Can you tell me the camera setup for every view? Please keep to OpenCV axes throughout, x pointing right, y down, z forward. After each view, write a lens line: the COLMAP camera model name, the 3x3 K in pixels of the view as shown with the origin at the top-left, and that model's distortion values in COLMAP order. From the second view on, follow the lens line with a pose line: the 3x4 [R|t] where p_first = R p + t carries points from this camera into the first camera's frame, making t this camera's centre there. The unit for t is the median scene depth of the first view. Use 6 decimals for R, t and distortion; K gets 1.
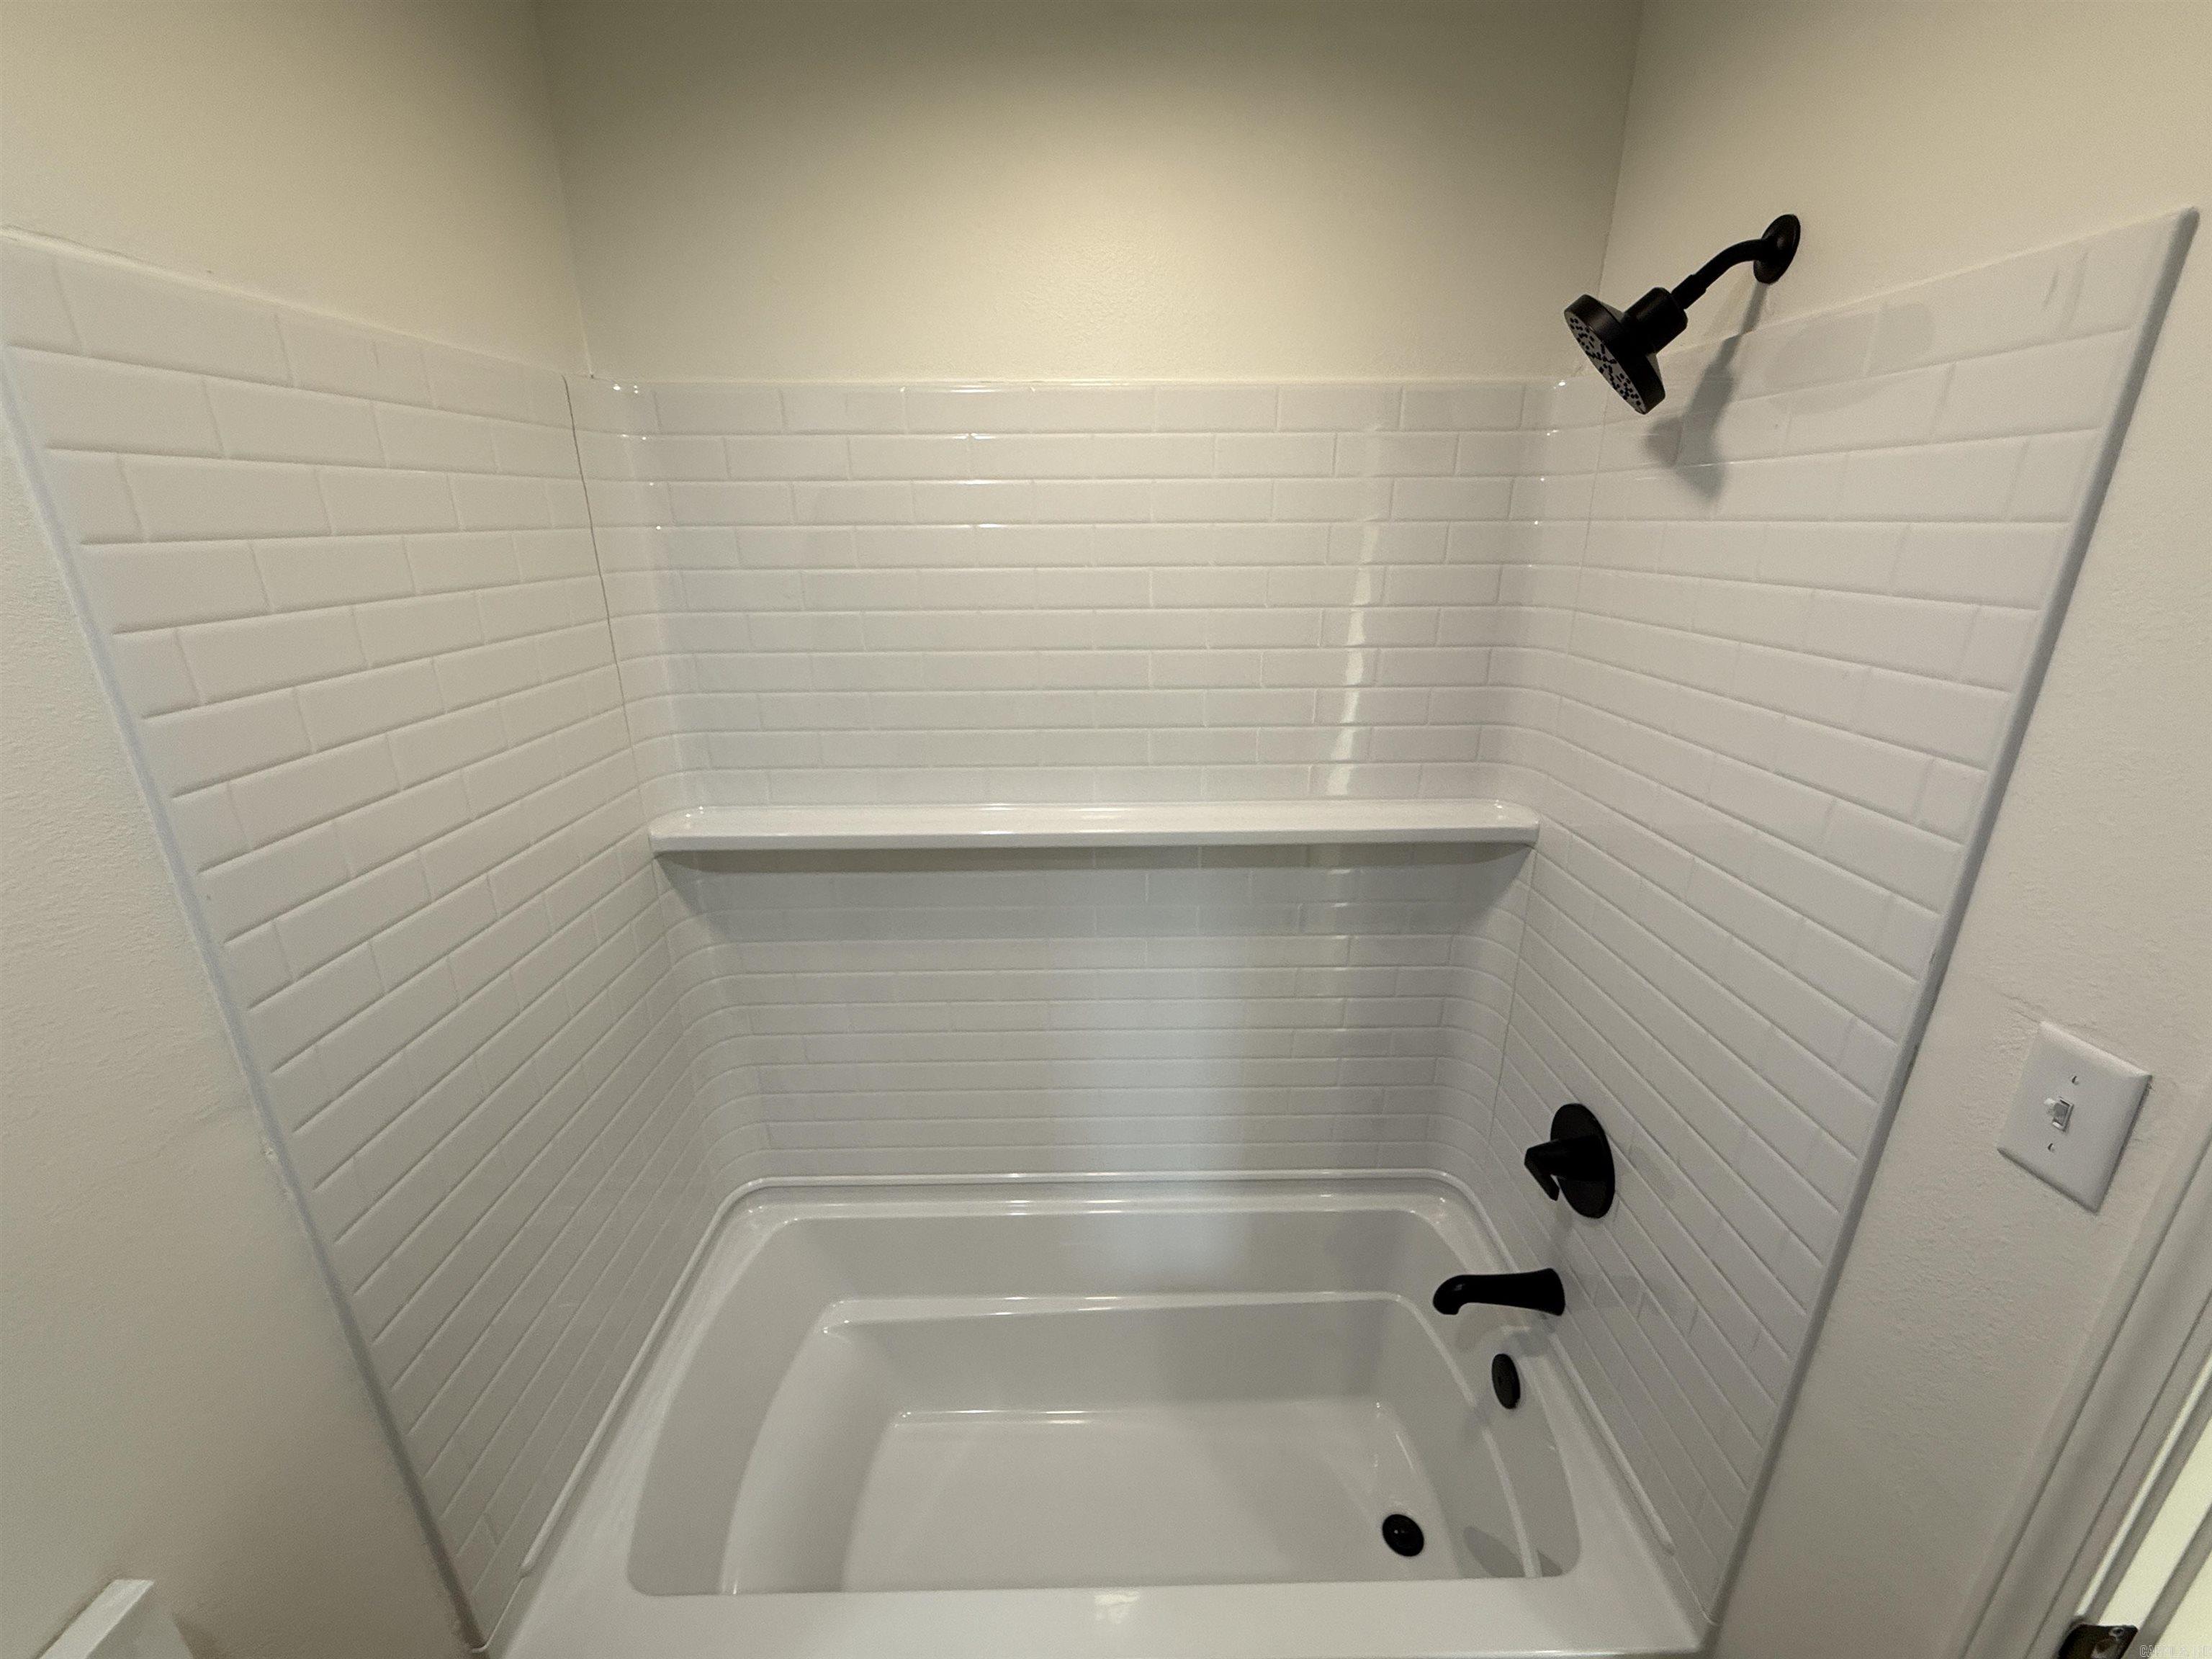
lens RADIAL K [[898.8, 0, 1103.6], [0, 898.8, 833.0], [0, 0, 1]] dist [0.002062, -0.000527]
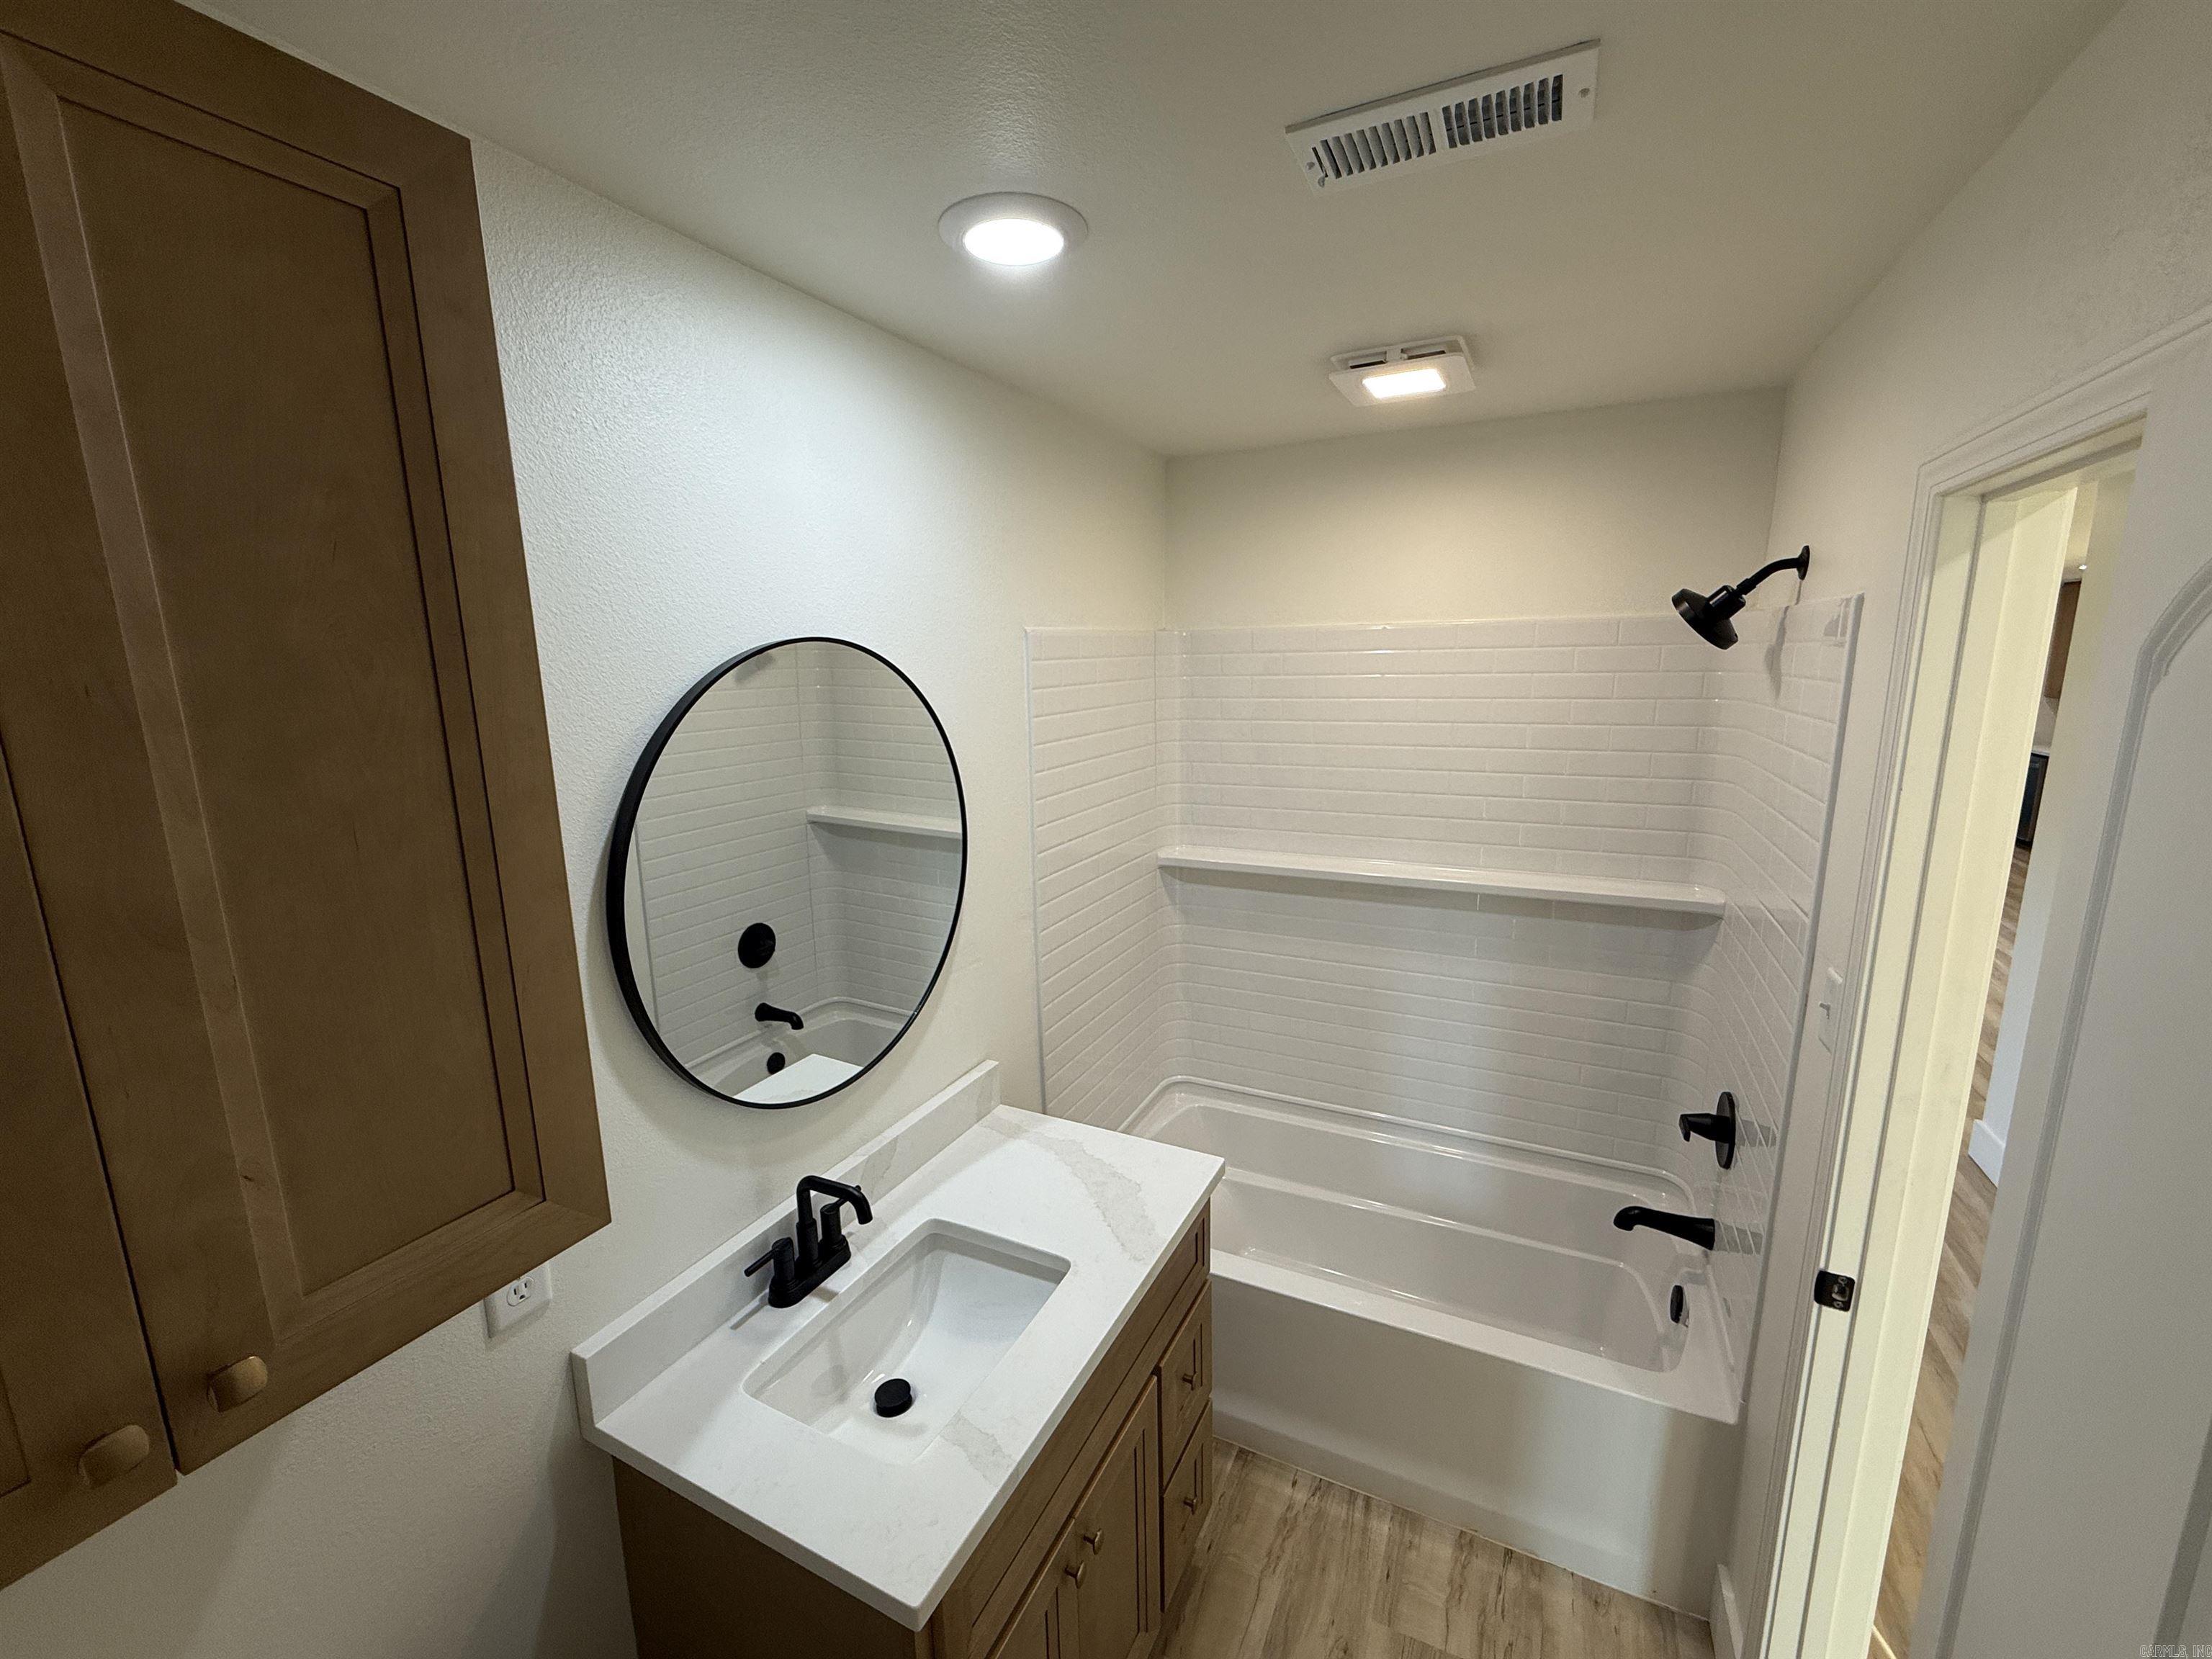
lens RADIAL K [[898.8, 0, 1103.6], [0, 898.8, 833.0], [0, 0, 1]] dist [0.002062, -0.000527]
pose [[0.891320, 0.075685, -0.447012, 0.230889], [-0.135566, 0.985350, -0.103478, 0.164102], [0.432632, 0.152831, 0.888523, -0.725597]]
